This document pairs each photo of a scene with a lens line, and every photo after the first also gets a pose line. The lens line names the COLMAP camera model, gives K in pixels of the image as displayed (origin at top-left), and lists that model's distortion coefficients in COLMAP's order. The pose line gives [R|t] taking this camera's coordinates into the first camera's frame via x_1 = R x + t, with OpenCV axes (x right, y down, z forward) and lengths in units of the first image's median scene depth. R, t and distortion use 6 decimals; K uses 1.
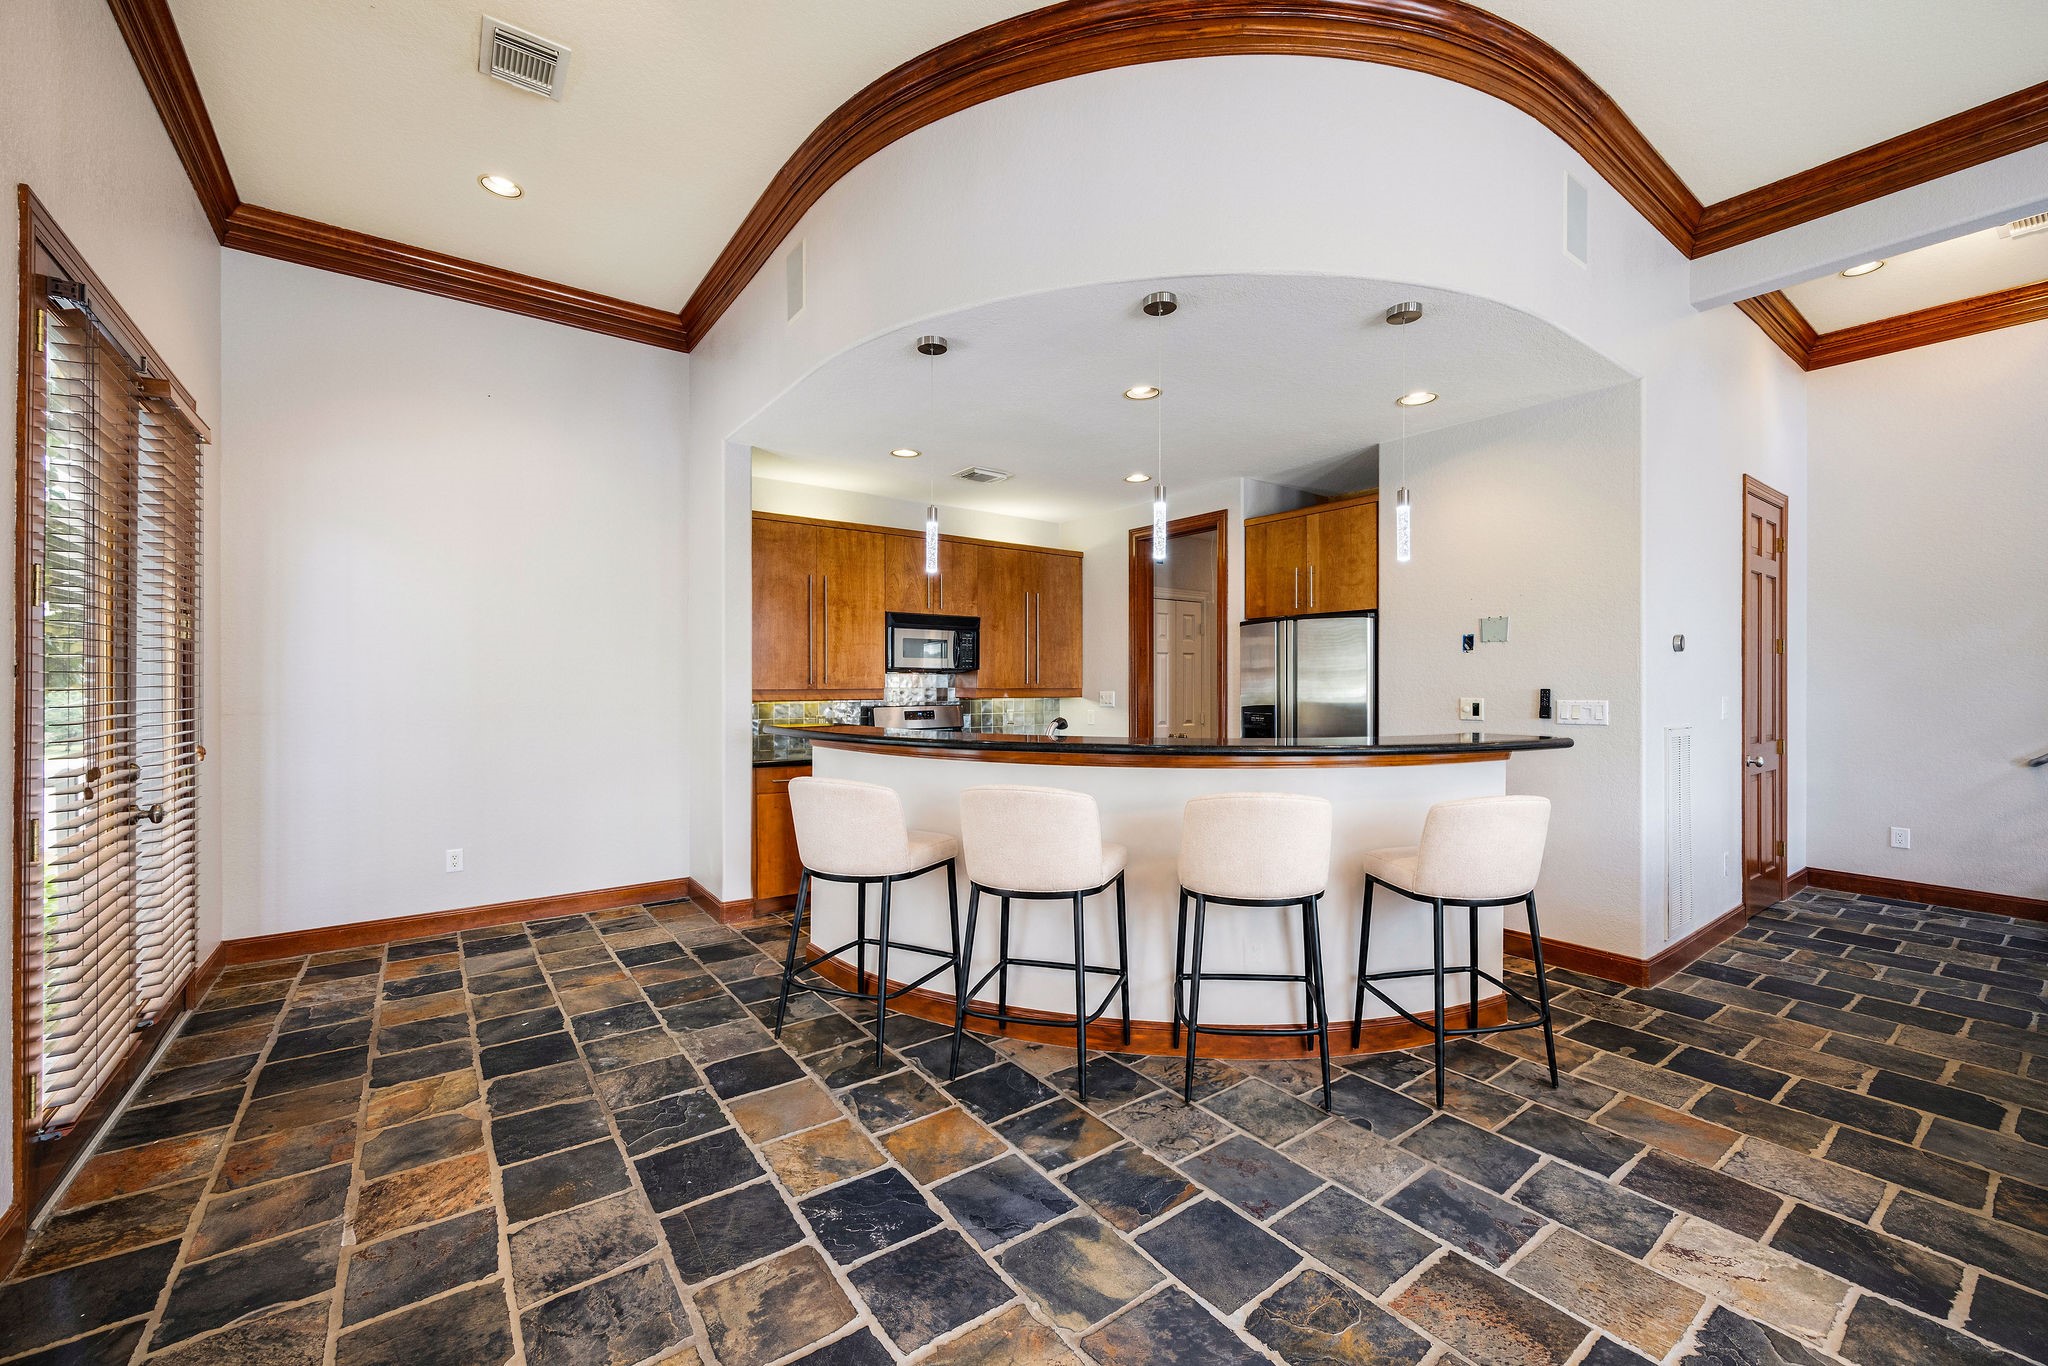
lens RADIAL K [[812.1, 0, 1014.6], [0, 812.1, 681.1], [0, 0, 1]] dist [-0.000140, 0.000267]
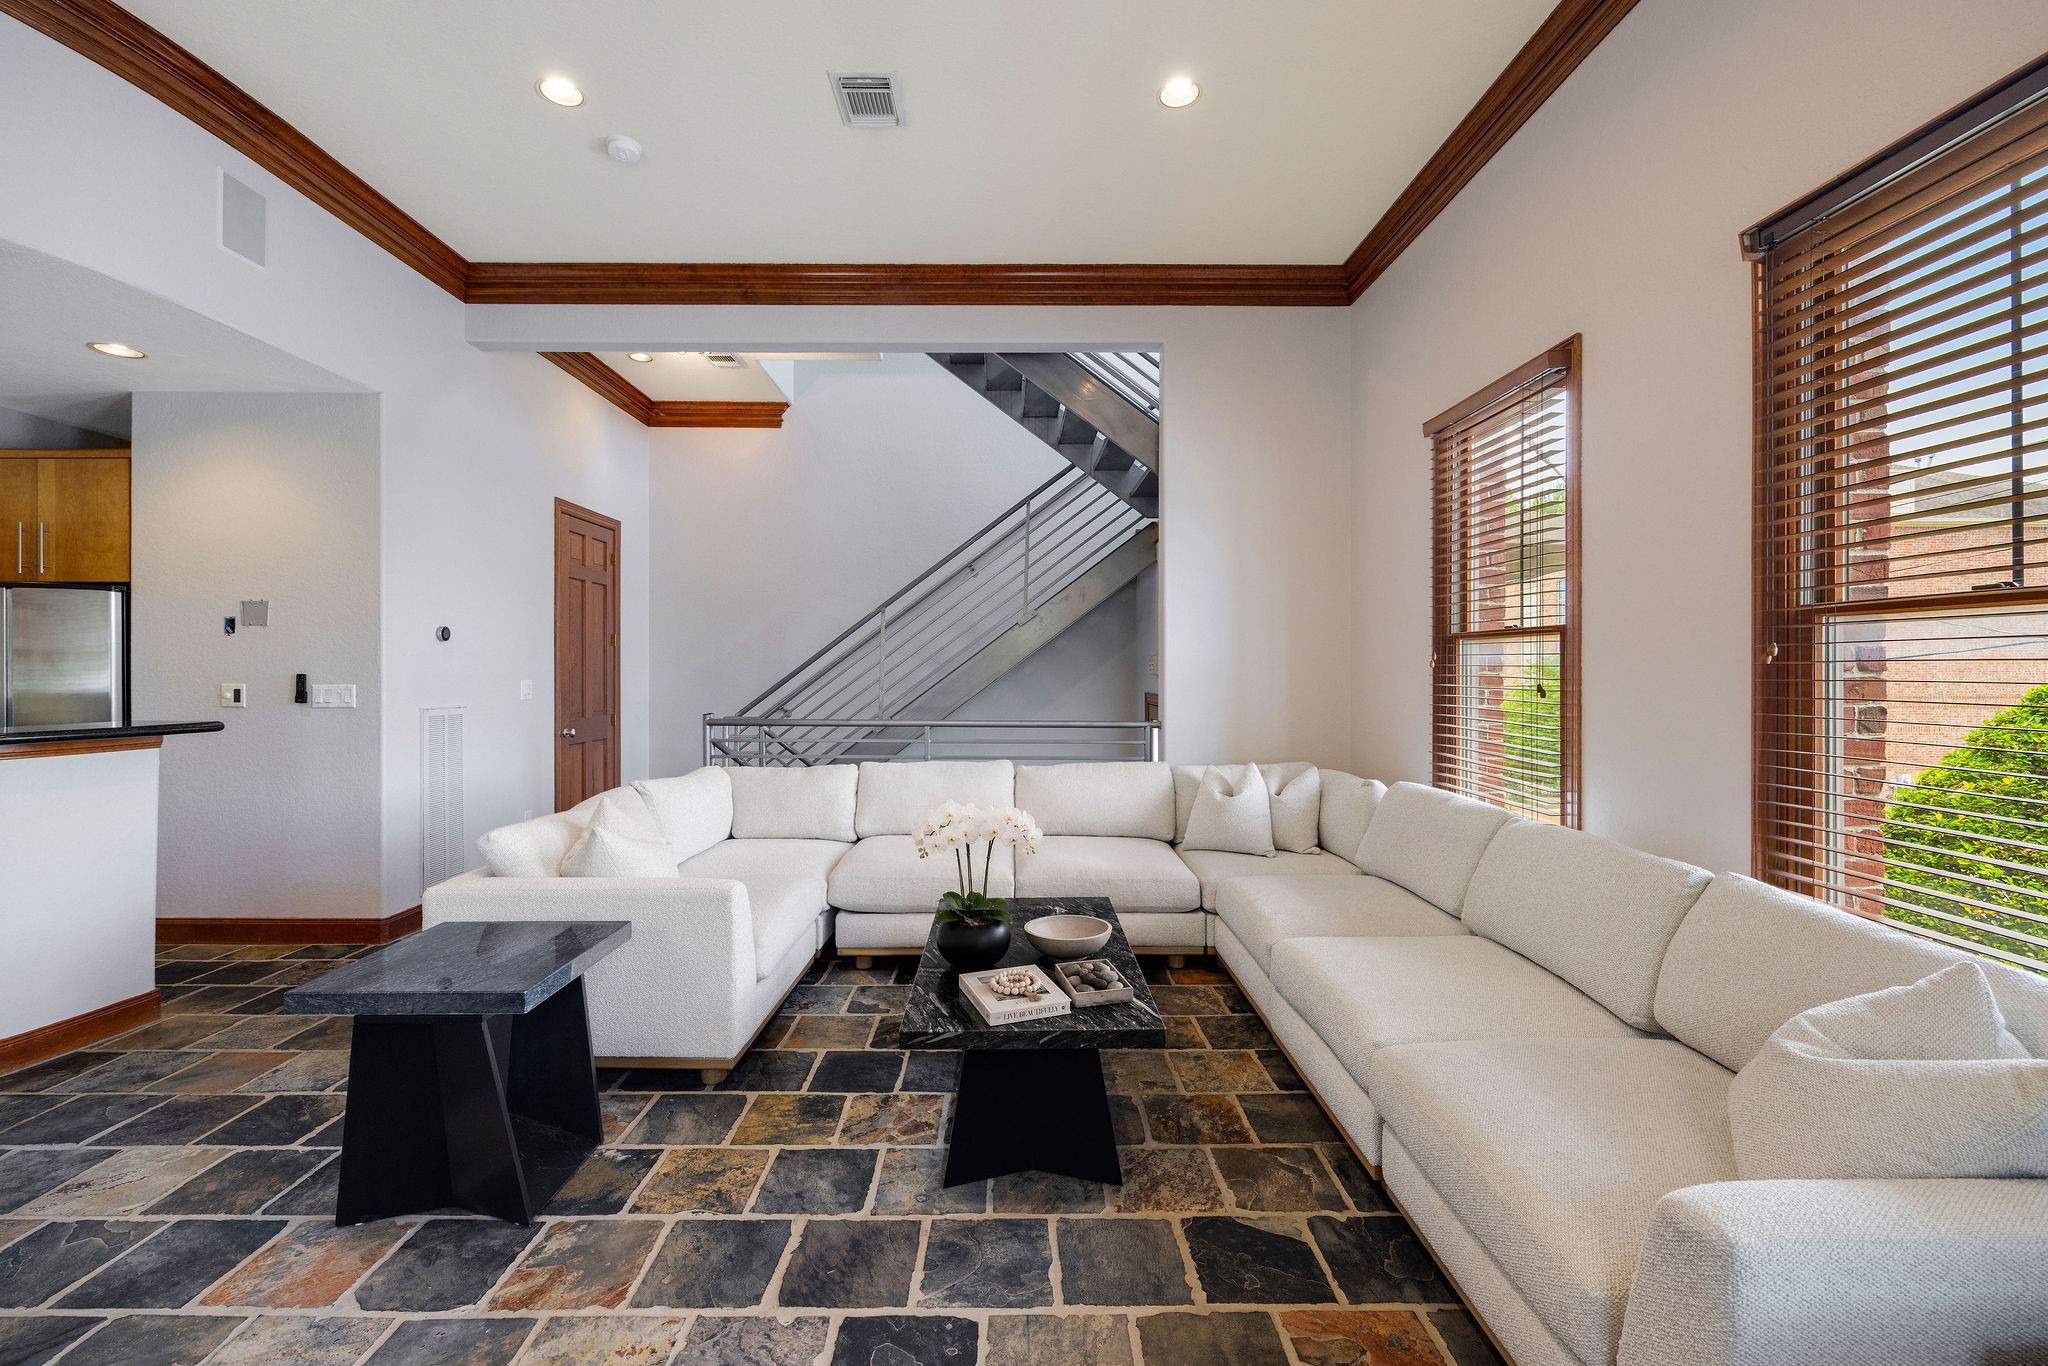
lens RADIAL K [[843.8, 0, 1019.1], [0, 843.8, 672.9], [0, 0, 1]] dist [0.000959, 0.000226]
pose [[0.590851, -0.001497, 0.806779, 0.275776], [-0.002805, 0.999988, 0.003910, 0.001316], [-0.806776, -0.004574, 0.590840, -0.292708]]
